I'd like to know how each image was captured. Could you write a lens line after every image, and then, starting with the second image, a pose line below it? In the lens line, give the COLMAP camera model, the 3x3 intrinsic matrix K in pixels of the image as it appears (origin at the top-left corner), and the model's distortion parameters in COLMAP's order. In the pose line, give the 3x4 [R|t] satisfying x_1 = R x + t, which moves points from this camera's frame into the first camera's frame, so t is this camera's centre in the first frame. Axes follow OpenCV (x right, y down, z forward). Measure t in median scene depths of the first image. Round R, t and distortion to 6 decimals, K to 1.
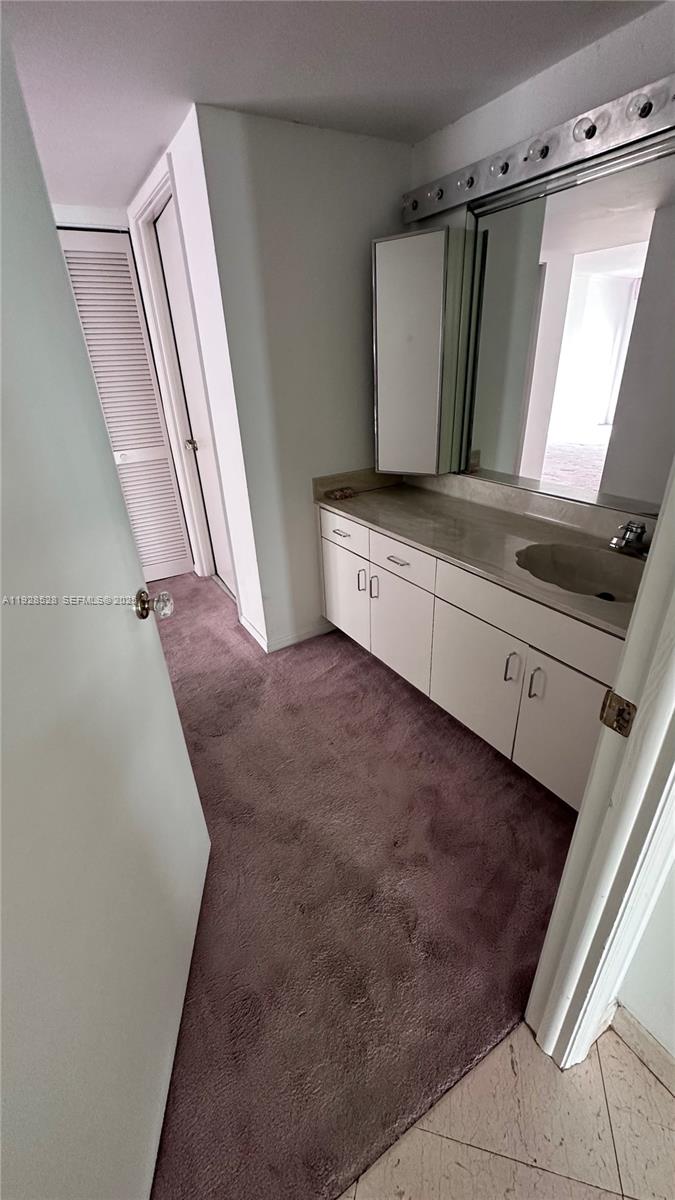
lens RADIAL K [[478.7, 0, 340.1], [0, 478.7, 600.4], [0, 0, 1]] dist [-0.004249, 0.000681]
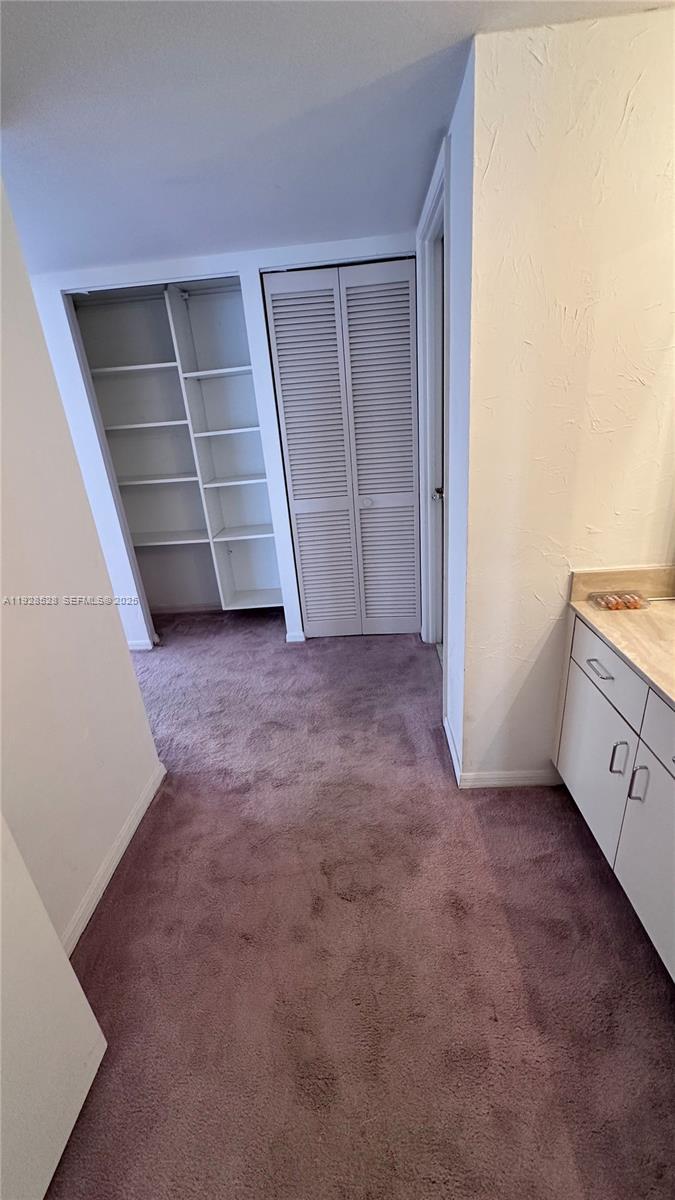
lens RADIAL K [[478.7, 0, 338.2], [0, 478.7, 603.1], [0, 0, 1]] dist [-0.004249, 0.000681]
pose [[0.828719, 0.193172, -0.525270, 0.025721], [-0.215713, 0.976278, 0.018703, -0.136266], [0.516423, 0.097808, 0.850730, 0.244065]]
